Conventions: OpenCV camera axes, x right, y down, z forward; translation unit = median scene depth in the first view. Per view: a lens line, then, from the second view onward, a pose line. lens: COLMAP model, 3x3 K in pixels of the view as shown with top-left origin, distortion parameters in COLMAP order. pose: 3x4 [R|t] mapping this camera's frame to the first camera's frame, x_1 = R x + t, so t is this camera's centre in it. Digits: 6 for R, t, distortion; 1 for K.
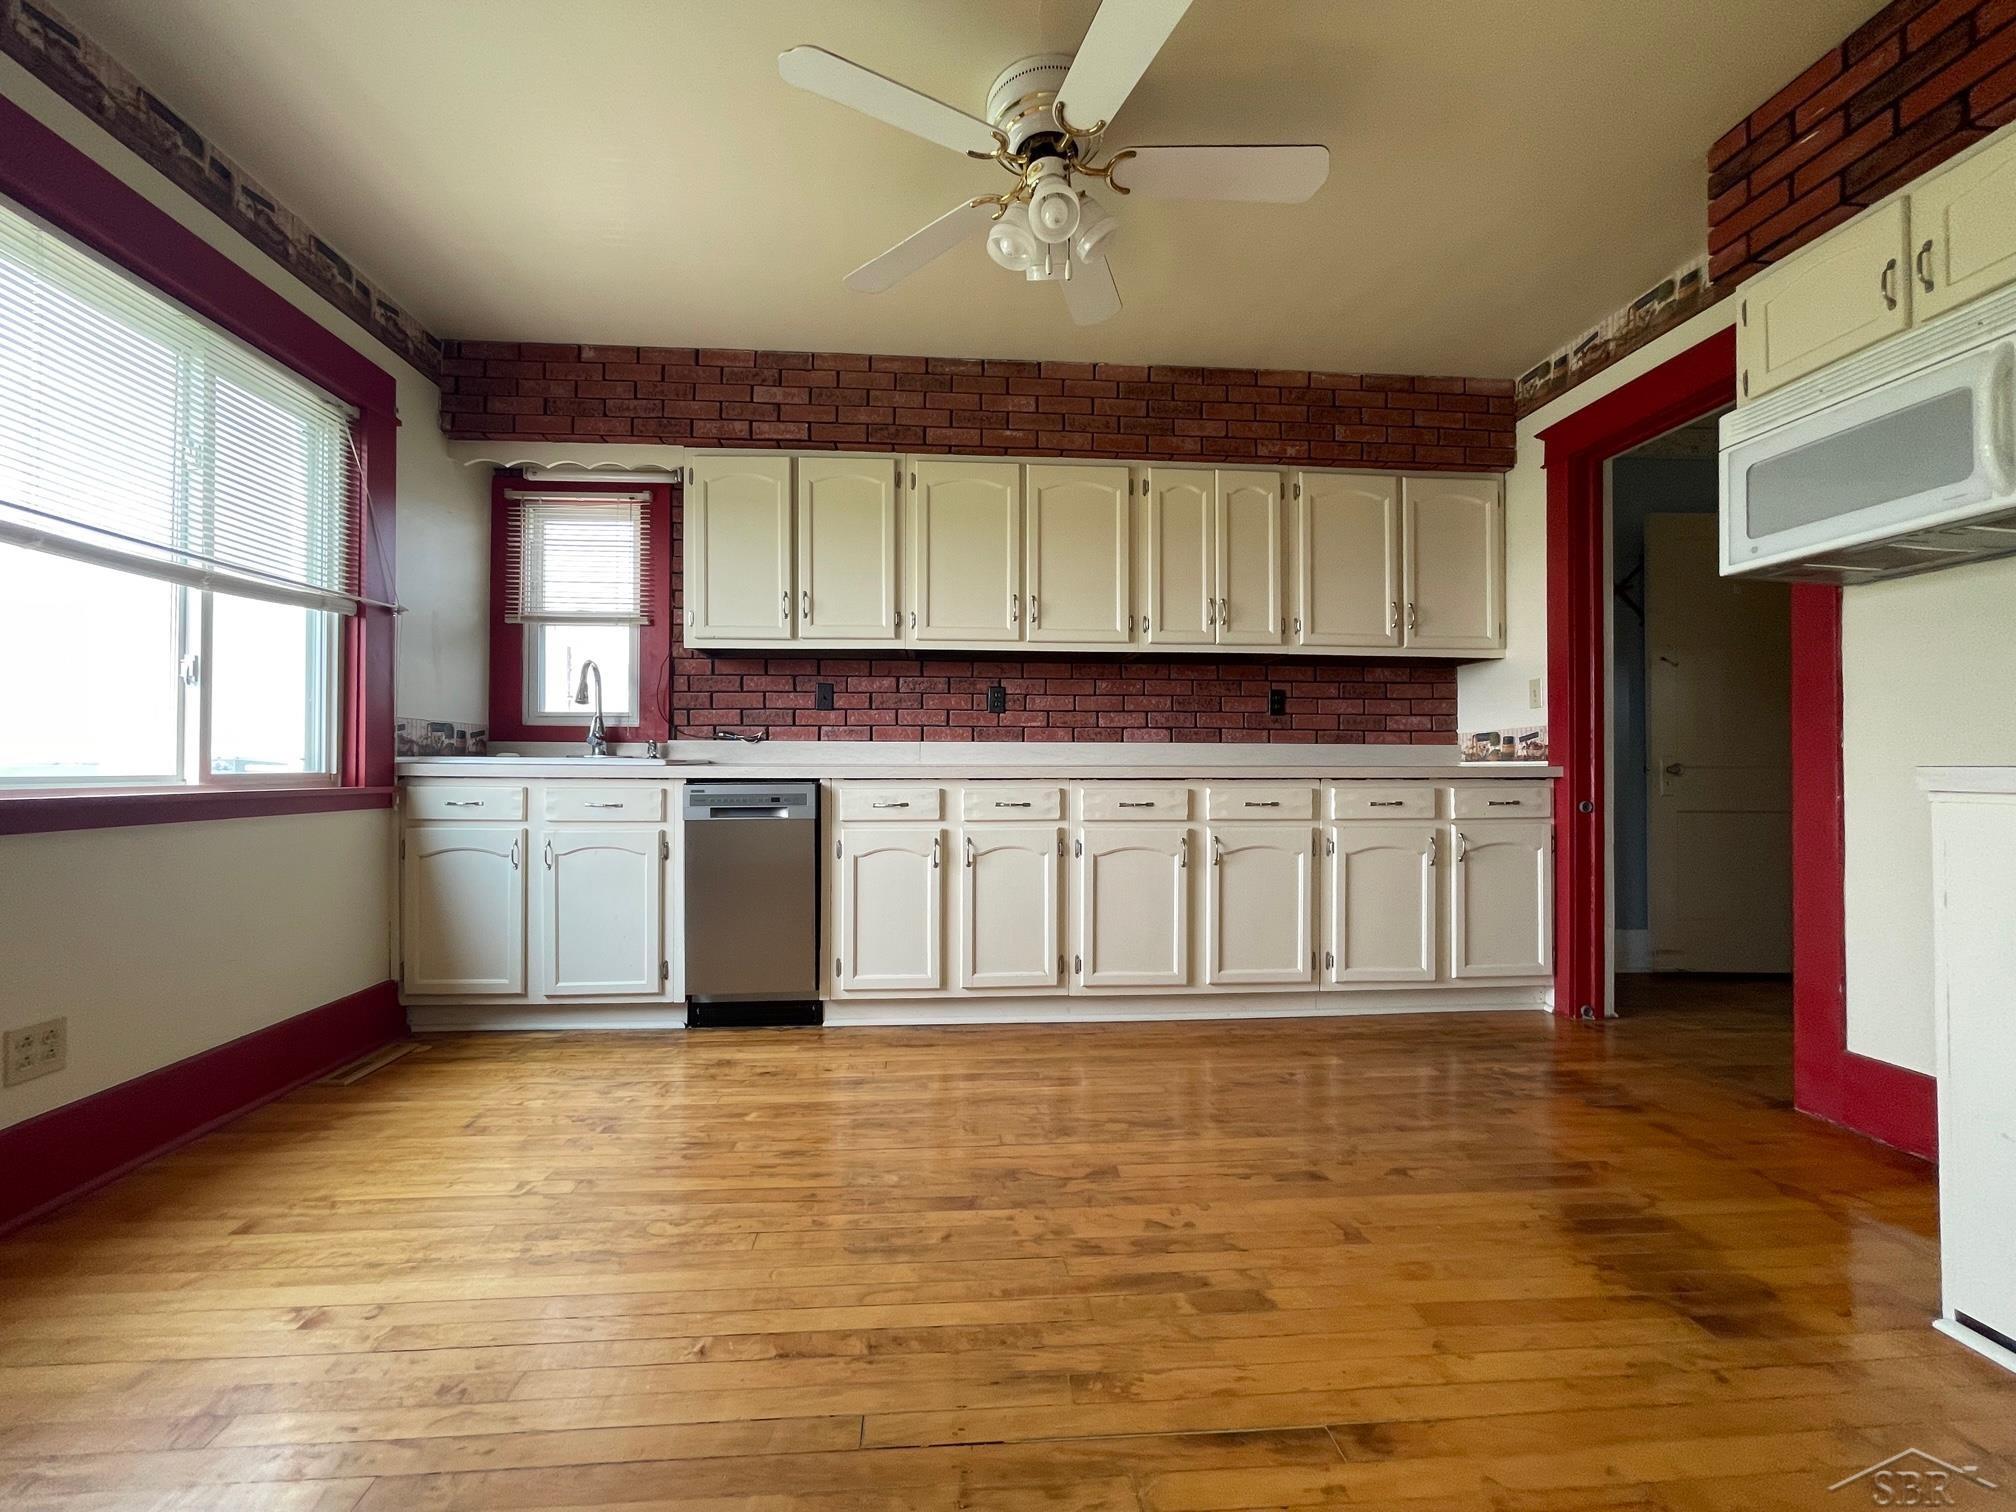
lens RADIAL K [[818.1, 0, 999.0], [0, 818.1, 760.5], [0, 0, 1]] dist [0.001652, -0.000060]
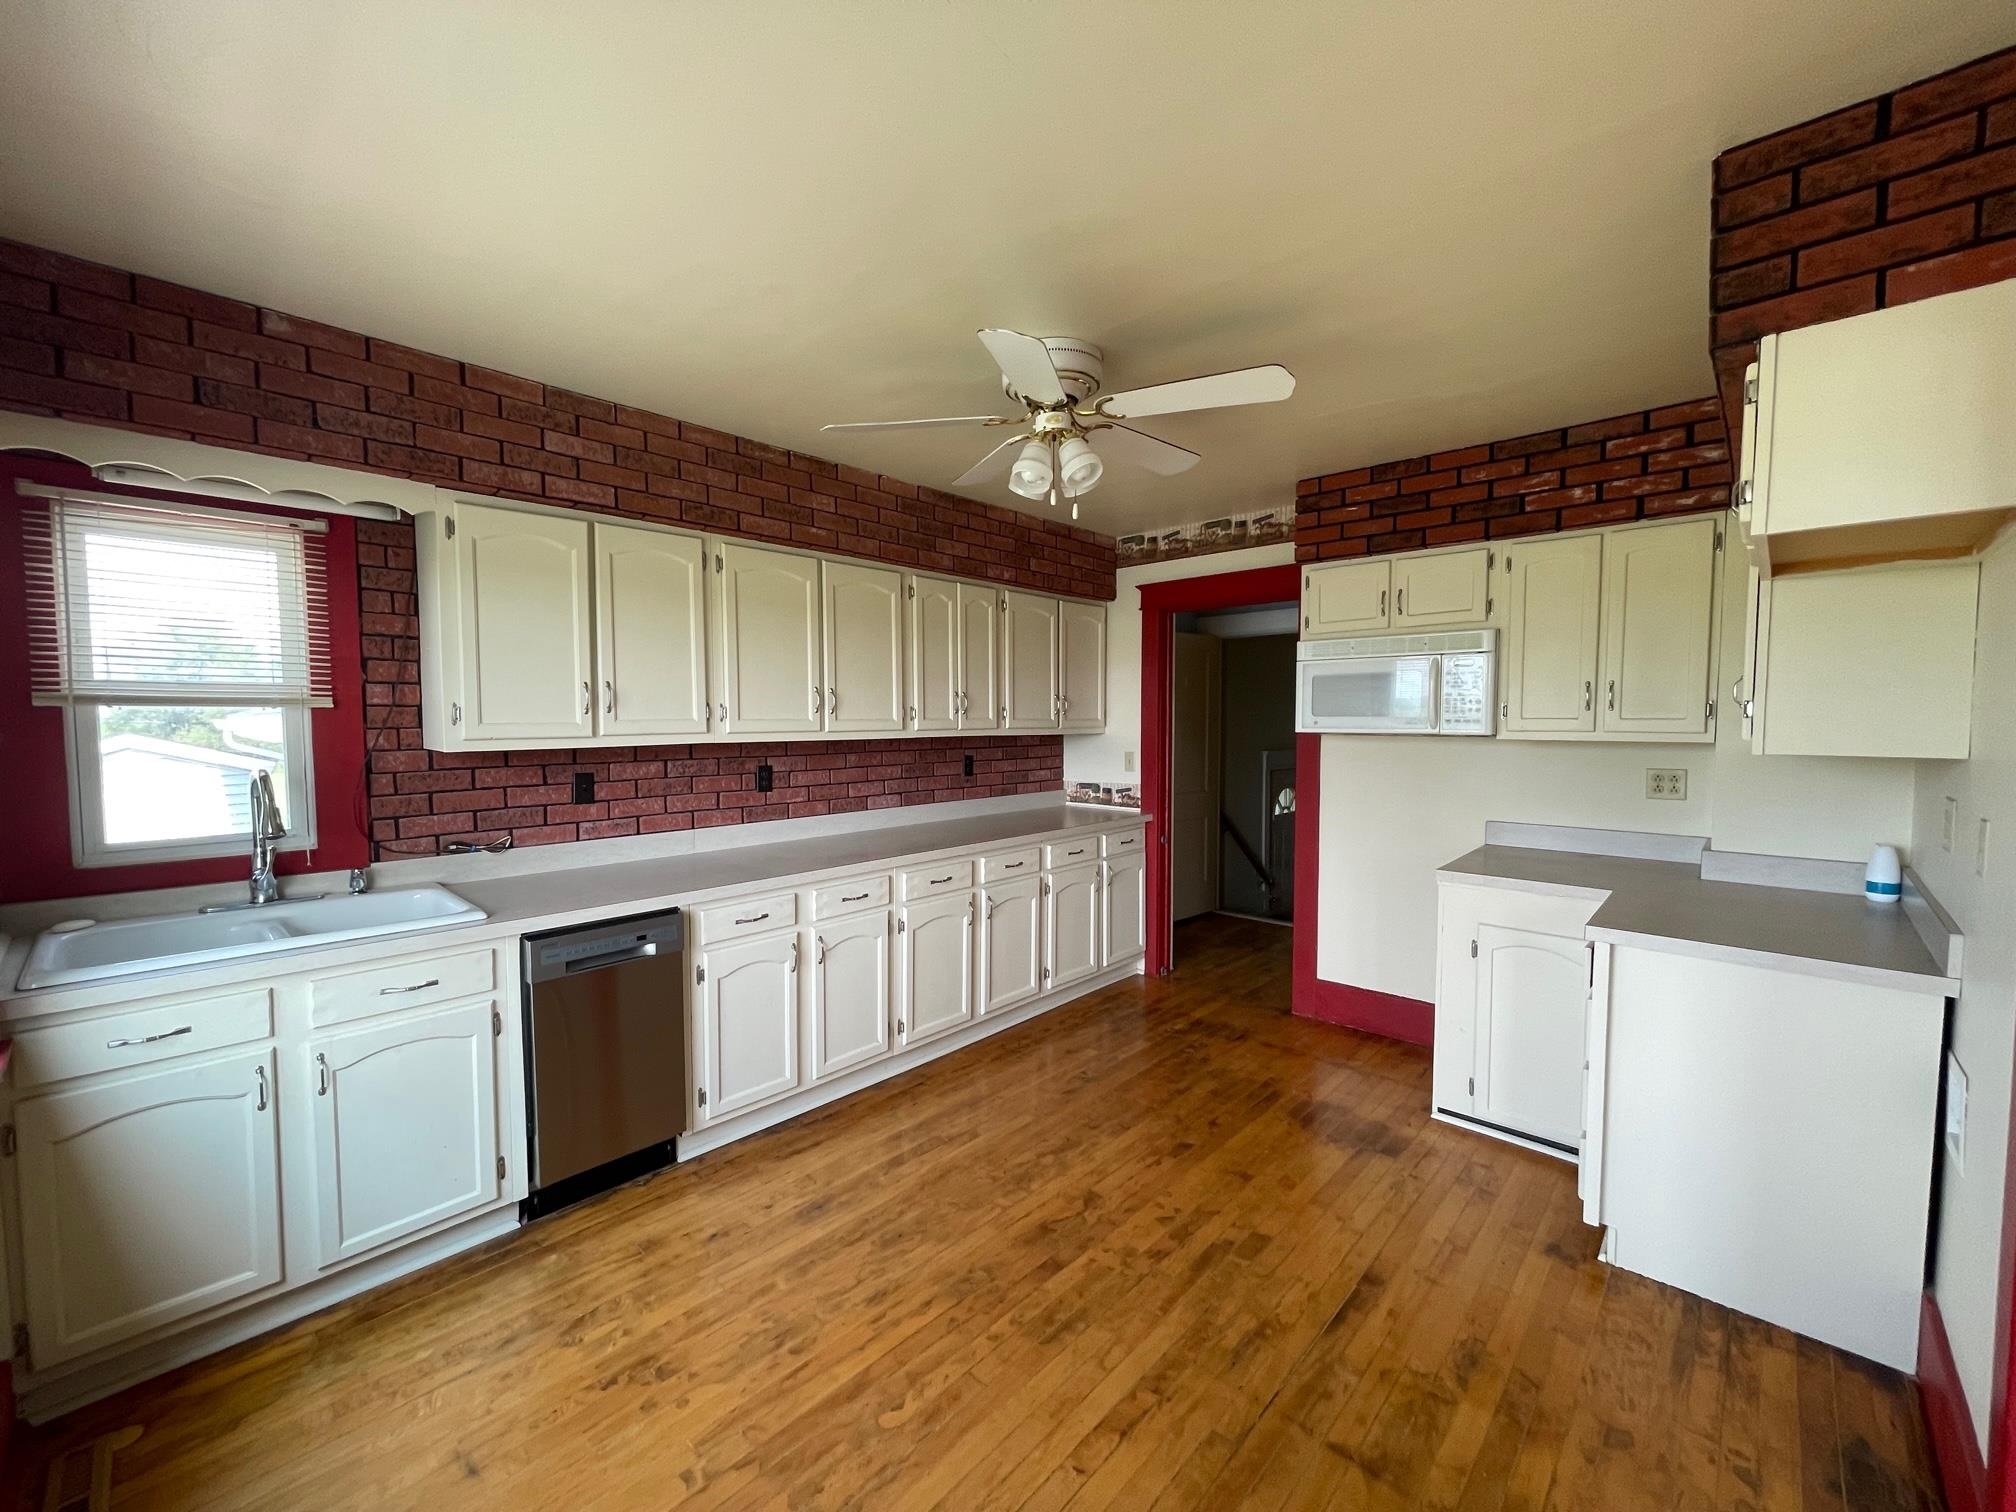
lens RADIAL K [[818.1, 0, 975.6], [0, 818.1, 754.9], [0, 0, 1]] dist [0.001652, -0.000060]
pose [[0.744703, -0.039266, 0.666240, -0.561748], [-0.001273, 0.998182, 0.060253, -0.194073], [-0.667395, -0.045718, 0.743299, 0.102002]]
